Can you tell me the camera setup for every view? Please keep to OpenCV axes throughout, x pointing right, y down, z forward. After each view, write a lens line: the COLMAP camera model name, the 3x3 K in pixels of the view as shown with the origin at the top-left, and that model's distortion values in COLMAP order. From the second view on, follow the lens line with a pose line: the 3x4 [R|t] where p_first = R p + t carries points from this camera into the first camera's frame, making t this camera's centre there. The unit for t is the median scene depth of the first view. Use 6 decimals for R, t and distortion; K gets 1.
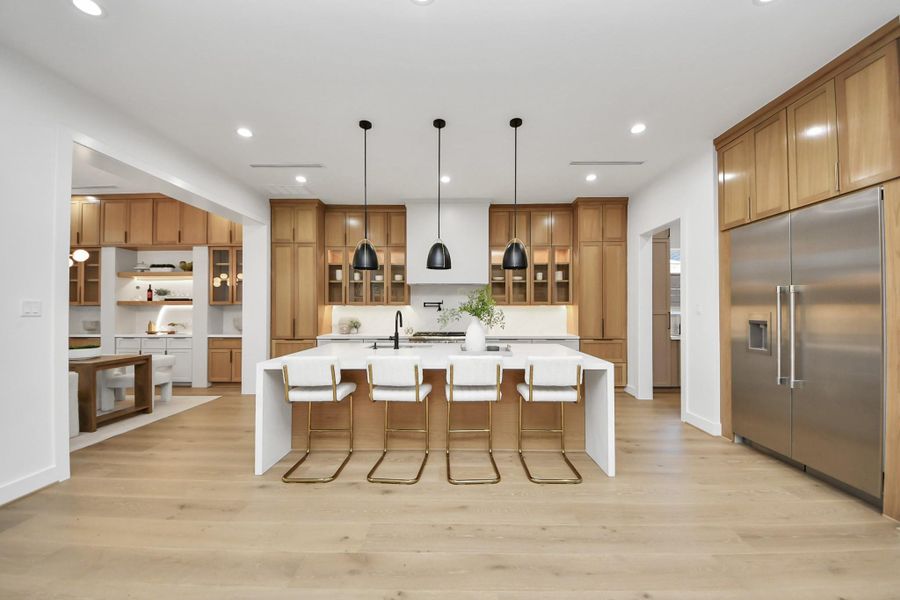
lens RADIAL K [[322.1, 0, 460.6], [0, 322.1, 307.0], [0, 0, 1]] dist [0.005340, -0.000500]
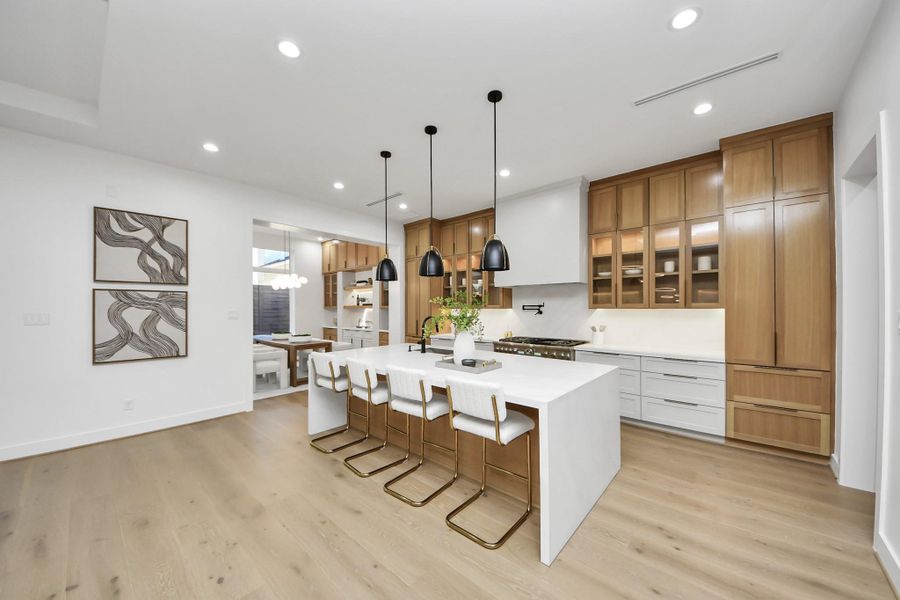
lens RADIAL K [[330.1, 0, 457.9], [0, 330.1, 304.7], [0, 0, 1]] dist [0.001227, -0.001601]
pose [[0.761937, -0.008518, -0.647595, 0.391931], [0.008222, 0.999960, -0.003478, -0.015648], [0.647599, -0.002675, 0.761977, 0.167950]]
